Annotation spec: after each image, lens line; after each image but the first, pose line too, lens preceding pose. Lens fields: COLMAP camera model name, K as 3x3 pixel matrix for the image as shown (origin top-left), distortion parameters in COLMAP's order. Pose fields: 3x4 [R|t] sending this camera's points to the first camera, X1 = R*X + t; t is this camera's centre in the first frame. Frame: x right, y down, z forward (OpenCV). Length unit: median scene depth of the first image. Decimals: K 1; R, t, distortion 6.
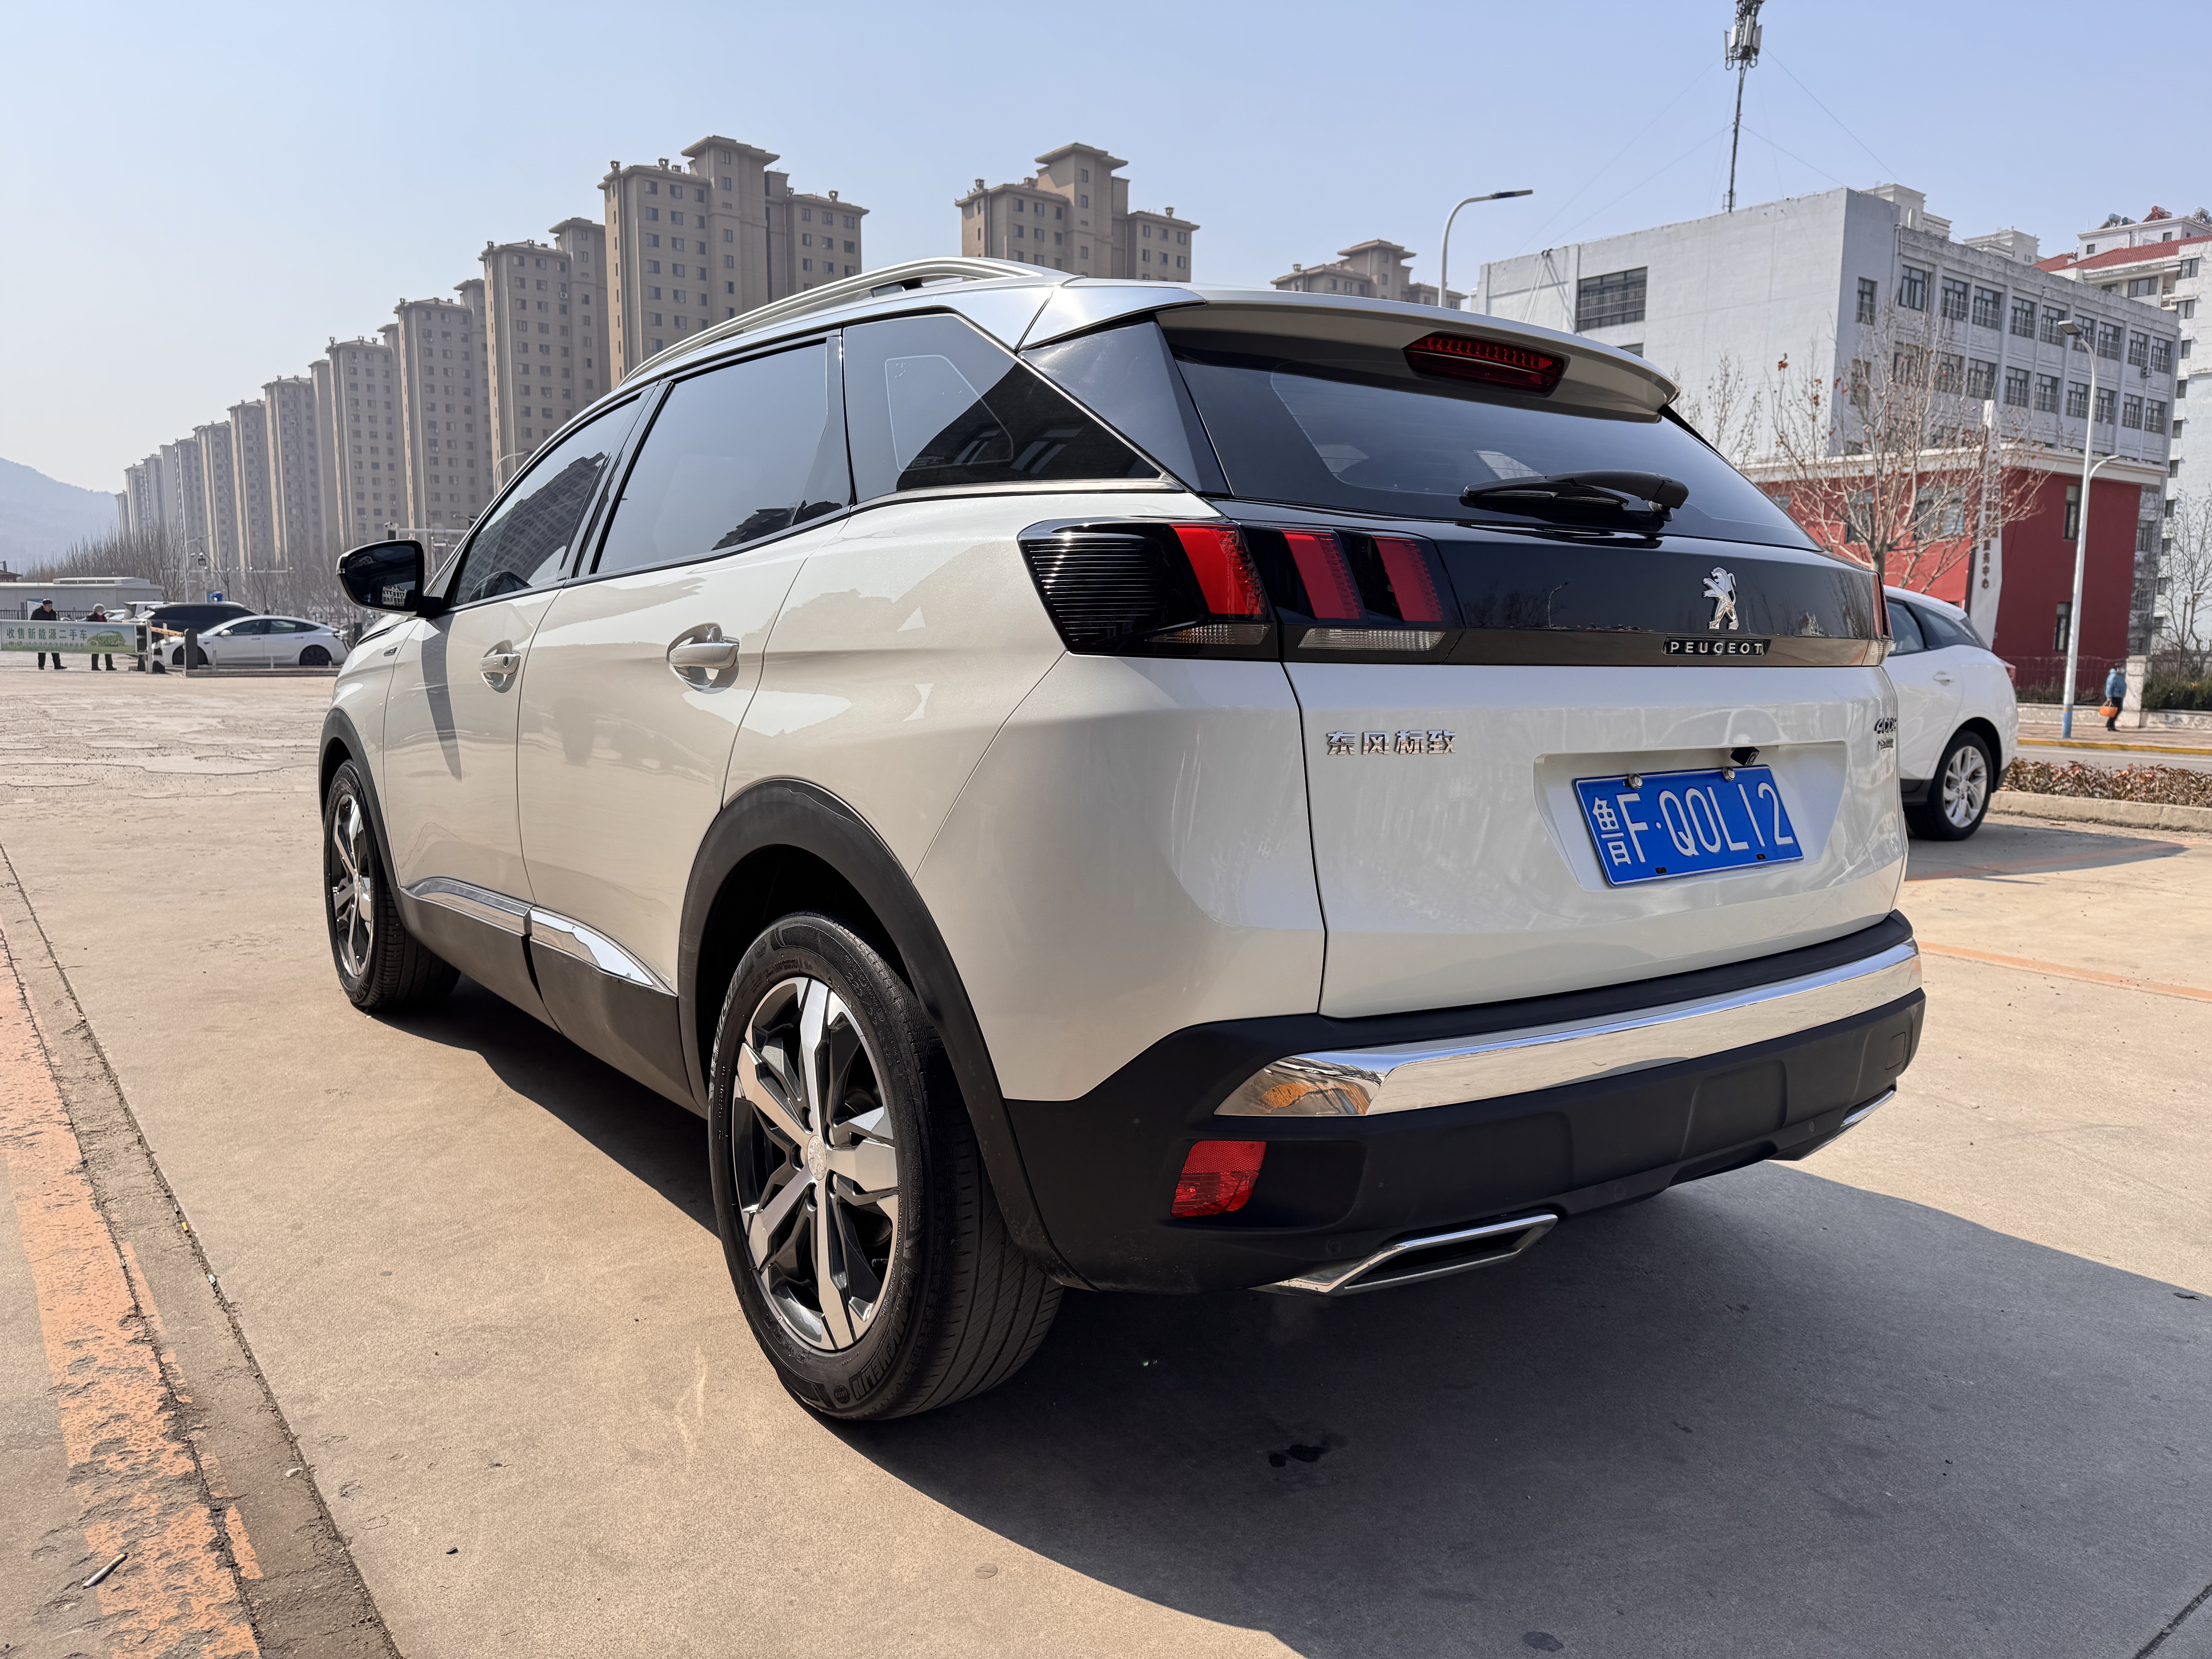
lens RADIAL K [[1551.3, 0, 1092.8], [0, 1551.3, 836.7], [0, 0, 1]] dist [0.028651, -0.033455]
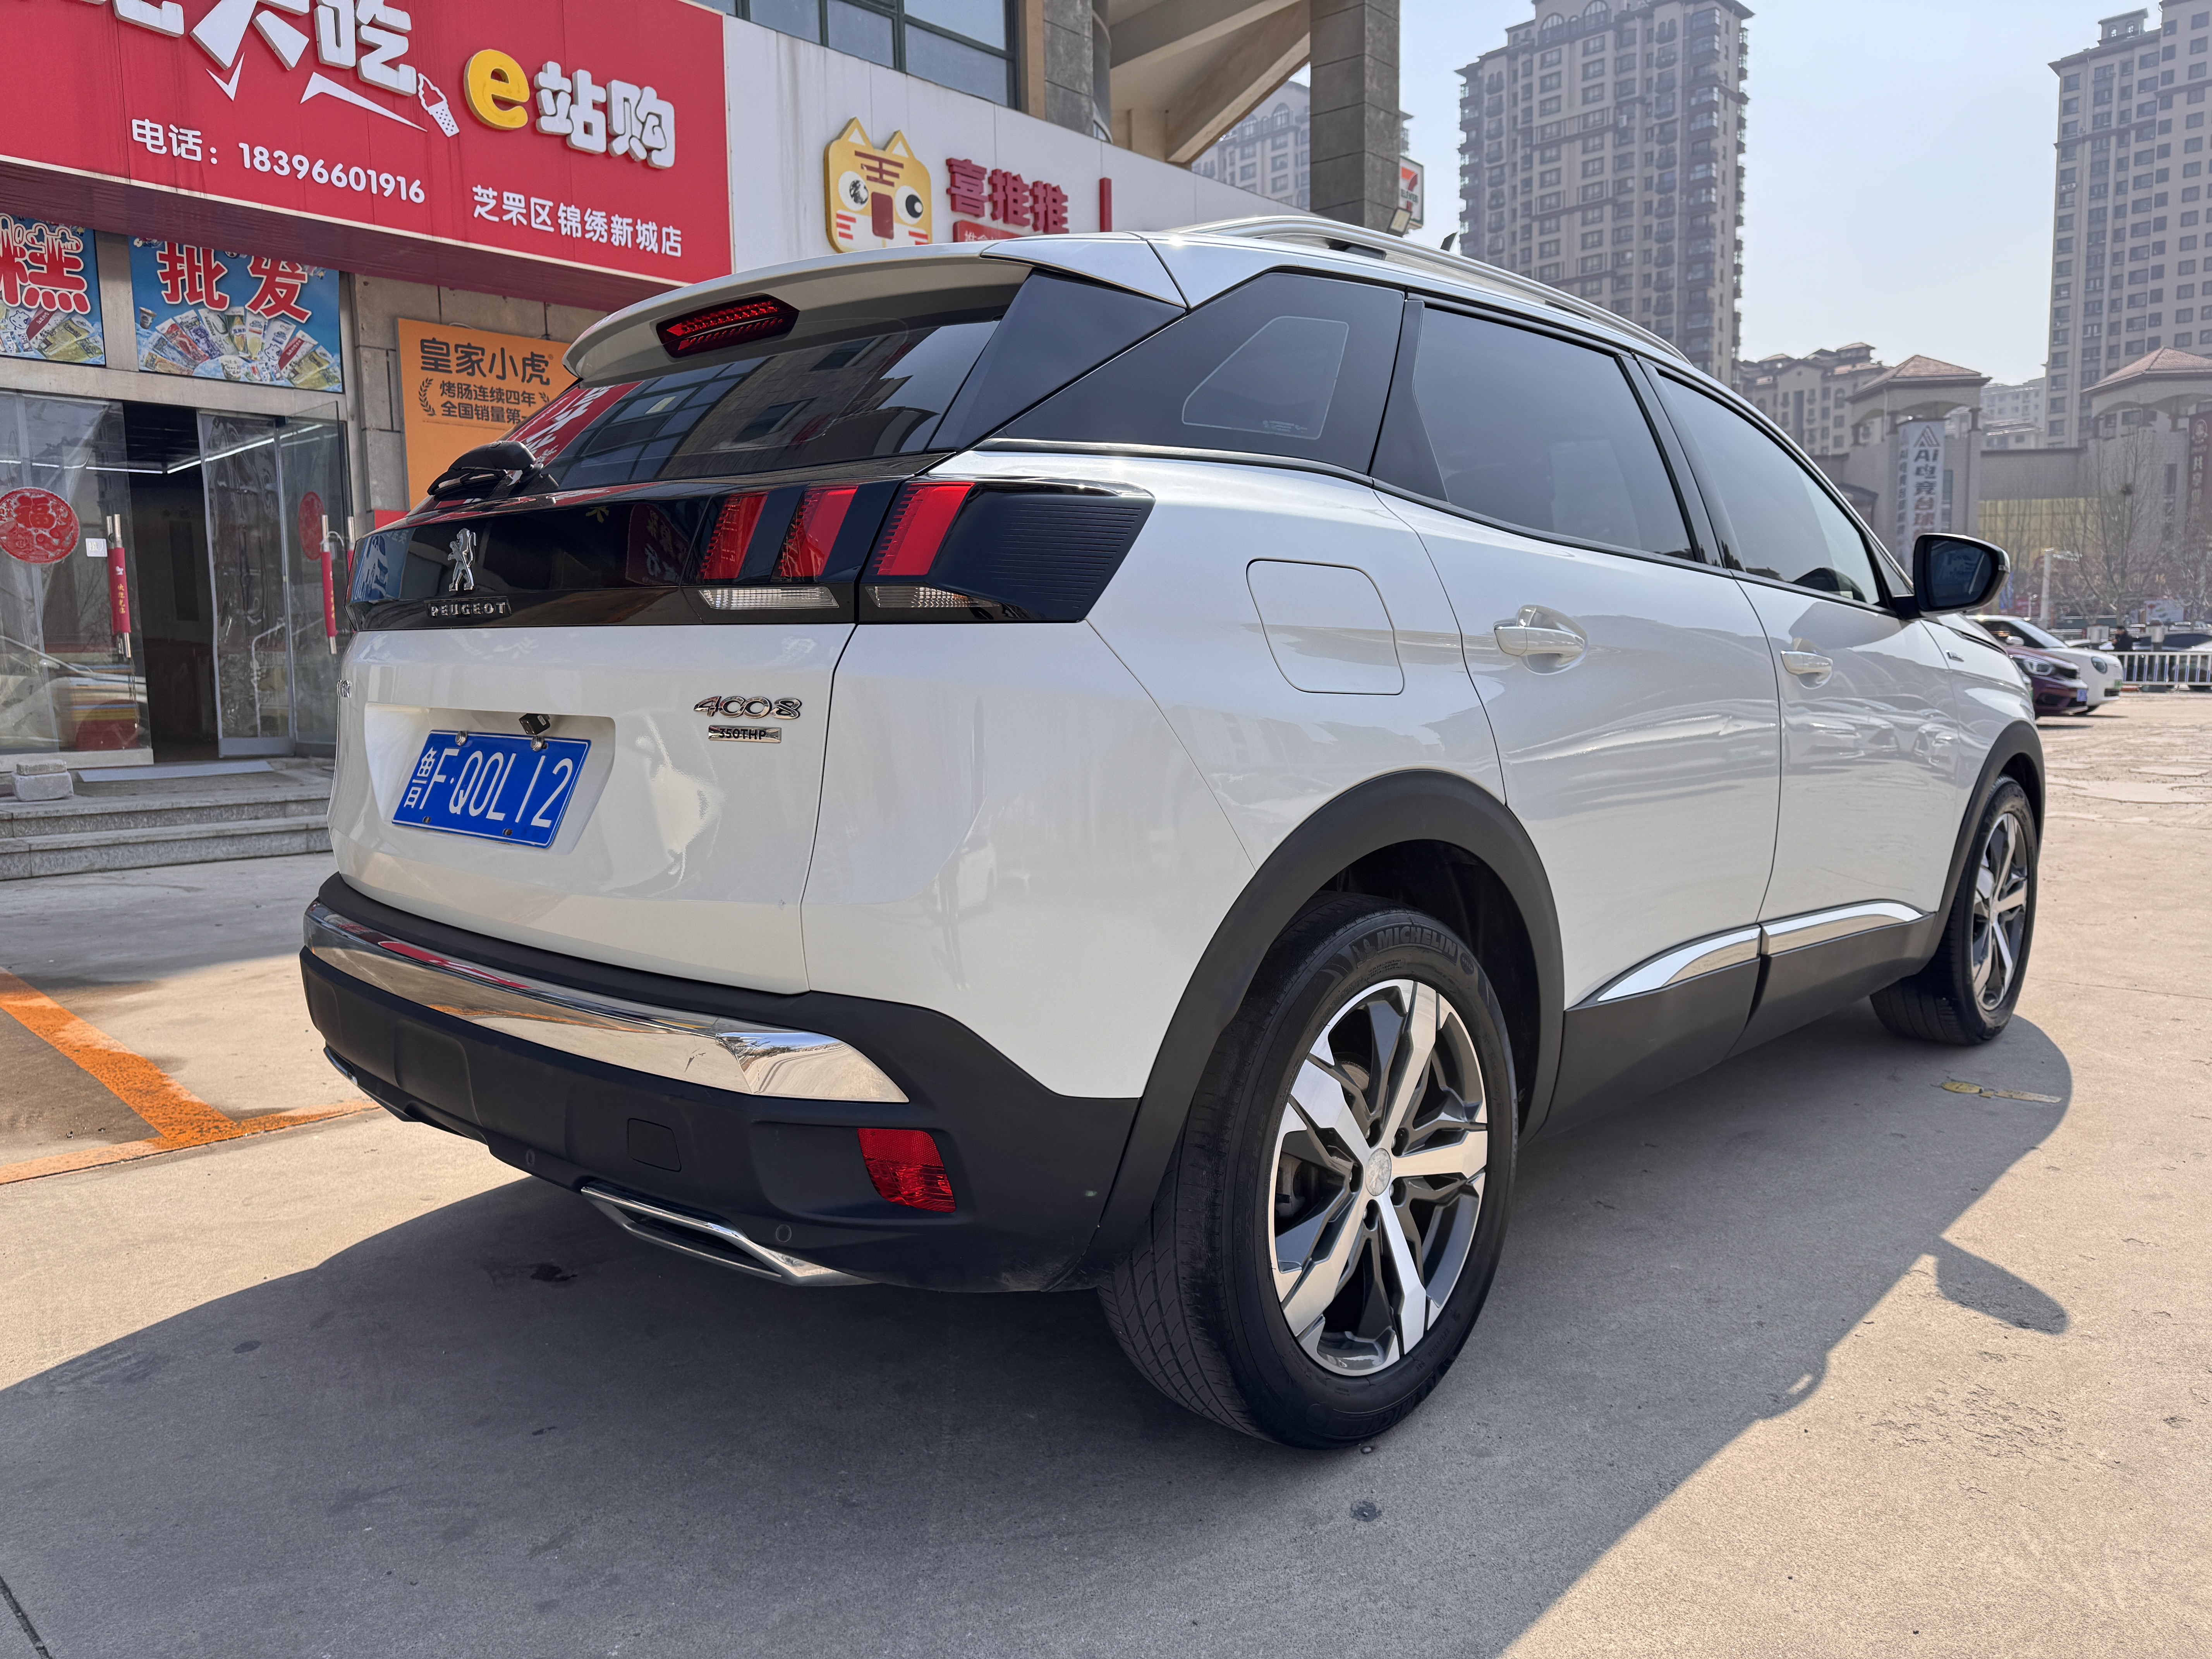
lens RADIAL K [[1551.3, 0, 1104.1], [0, 1551.3, 824.5], [0, 0, 1]] dist [0.028651, -0.033455]
pose [[0.164521, 0.089401, -0.982314, 0.741933], [-0.117810, 0.990536, 0.070418, -0.052433], [0.979313, 0.104141, 0.173496, 0.628526]]
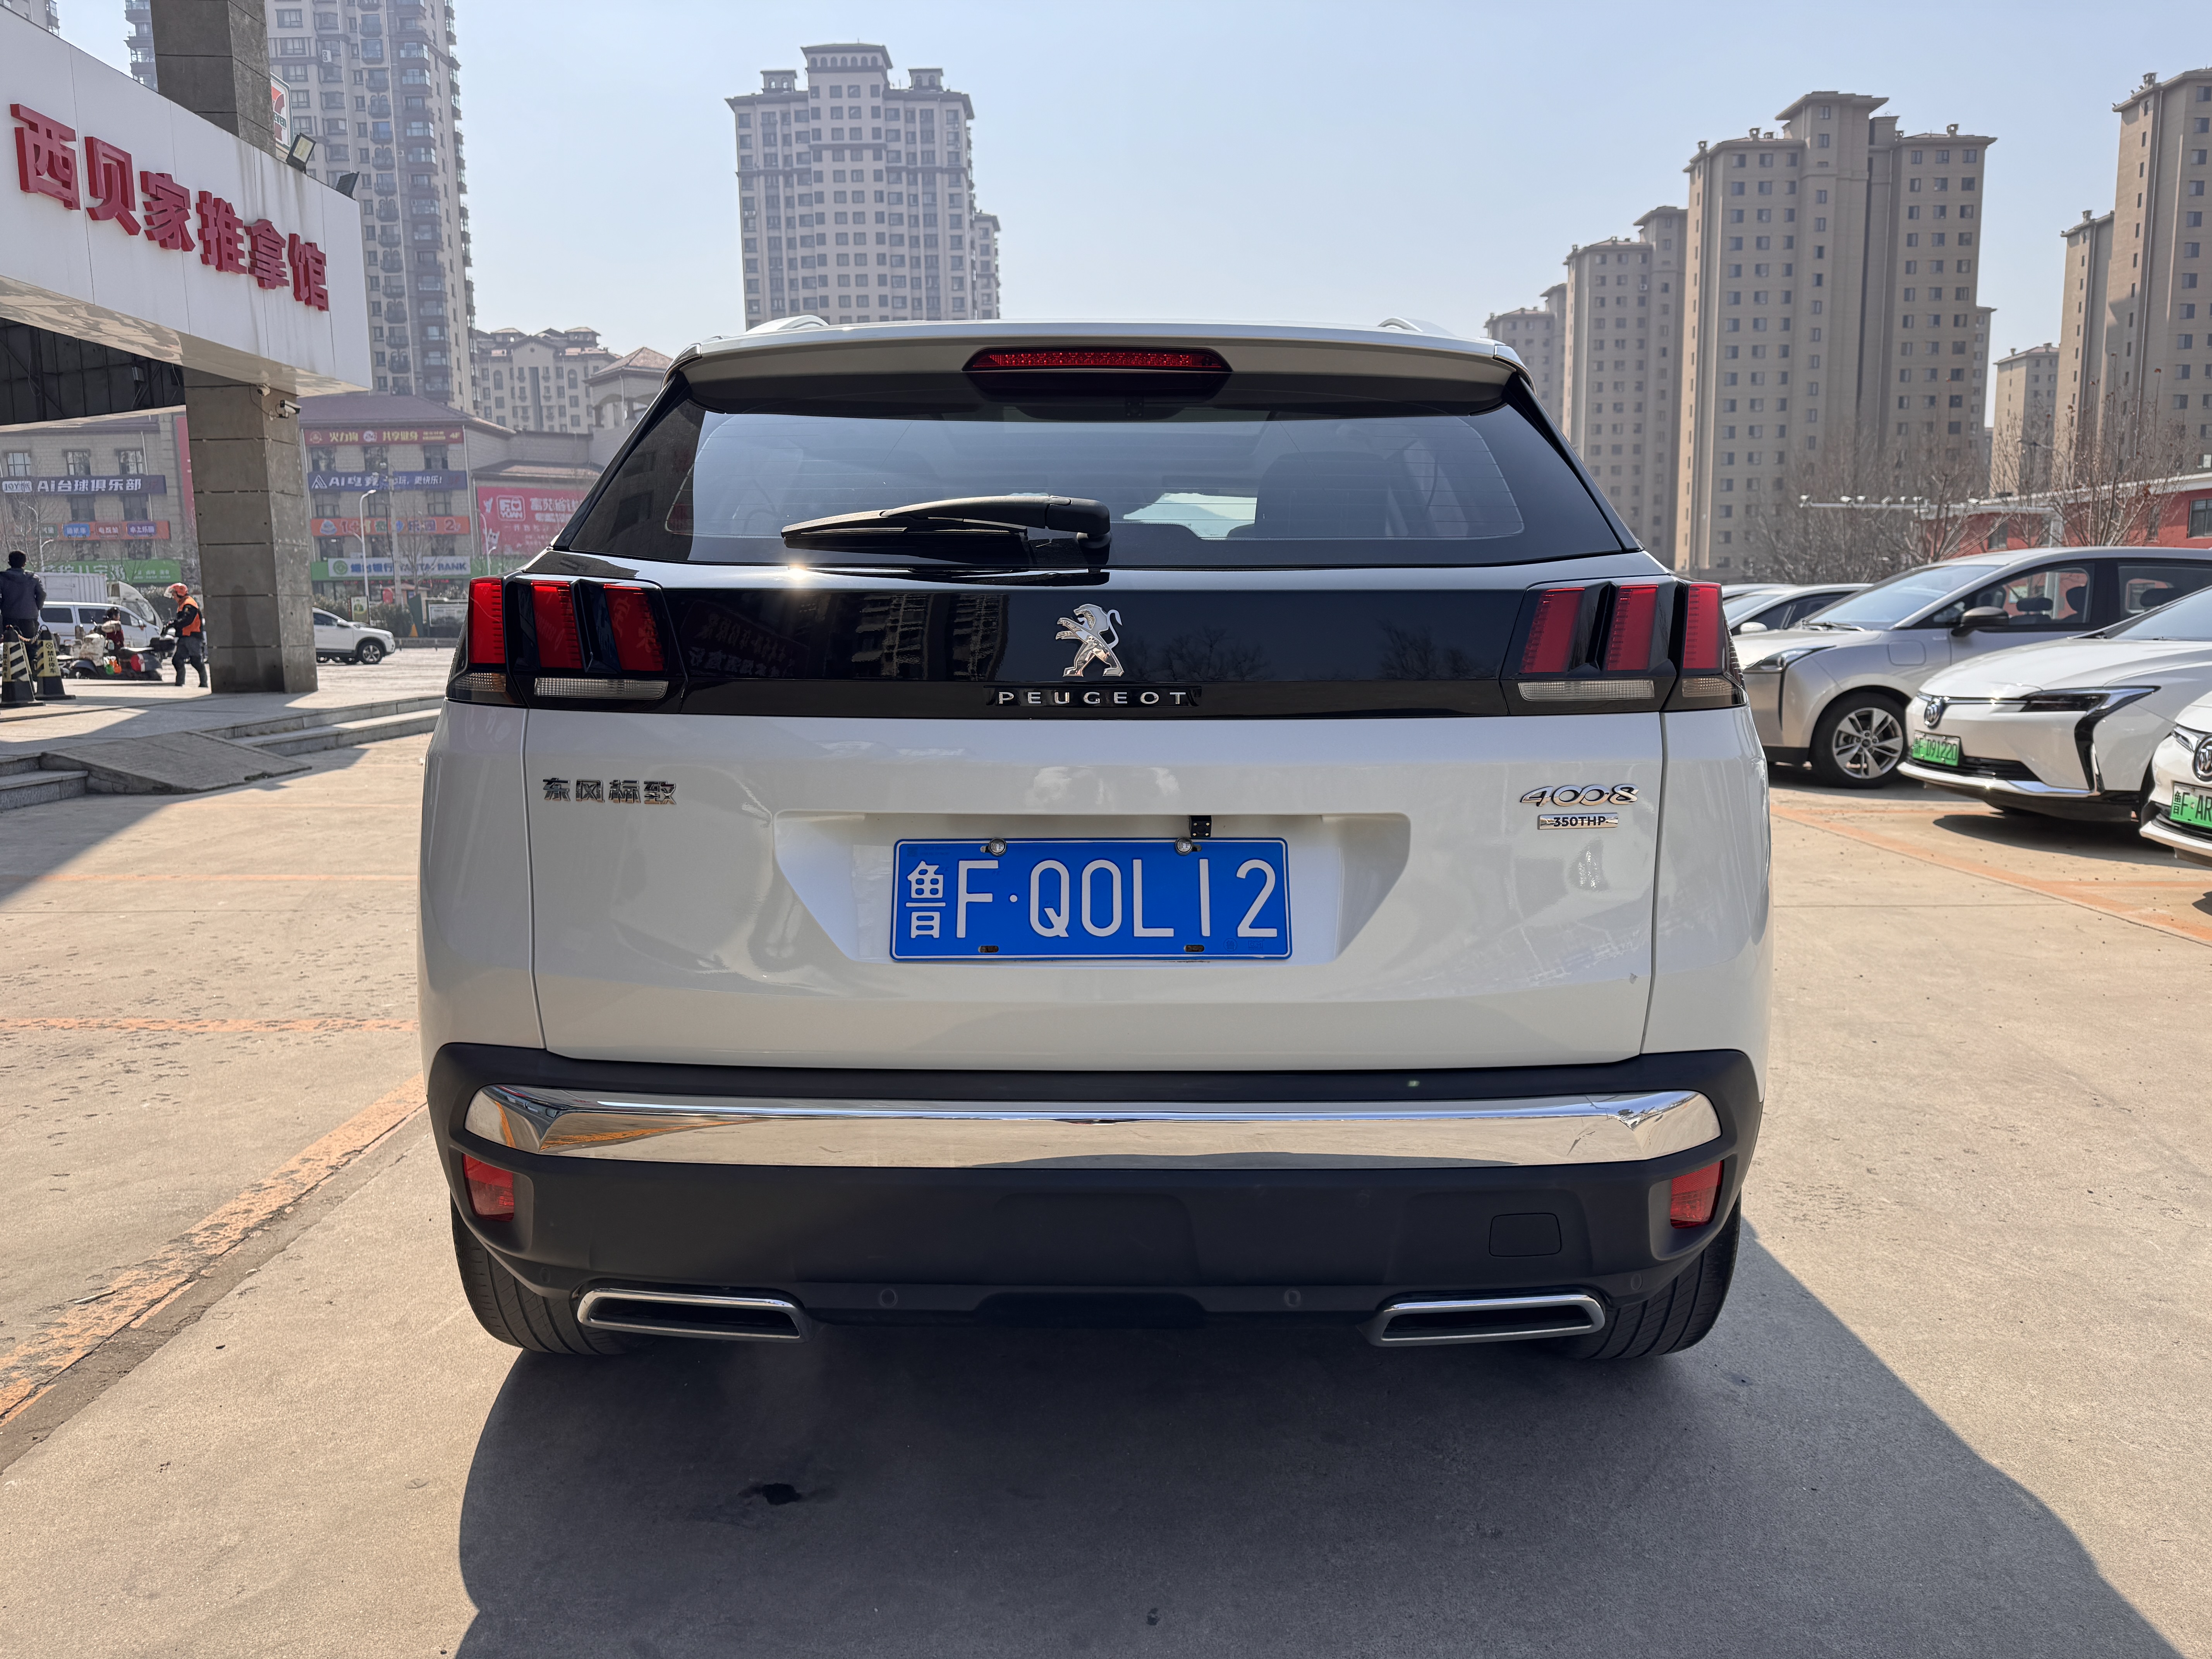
lens RADIAL K [[1551.3, 0, 1101.3], [0, 1551.3, 814.9], [0, 0, 1]] dist [0.028651, -0.033455]
pose [[0.795246, 0.056977, -0.603603, 0.466603], [-0.061826, 0.998005, 0.012752, -0.034574], [0.603126, 0.027178, 0.797183, 0.167402]]
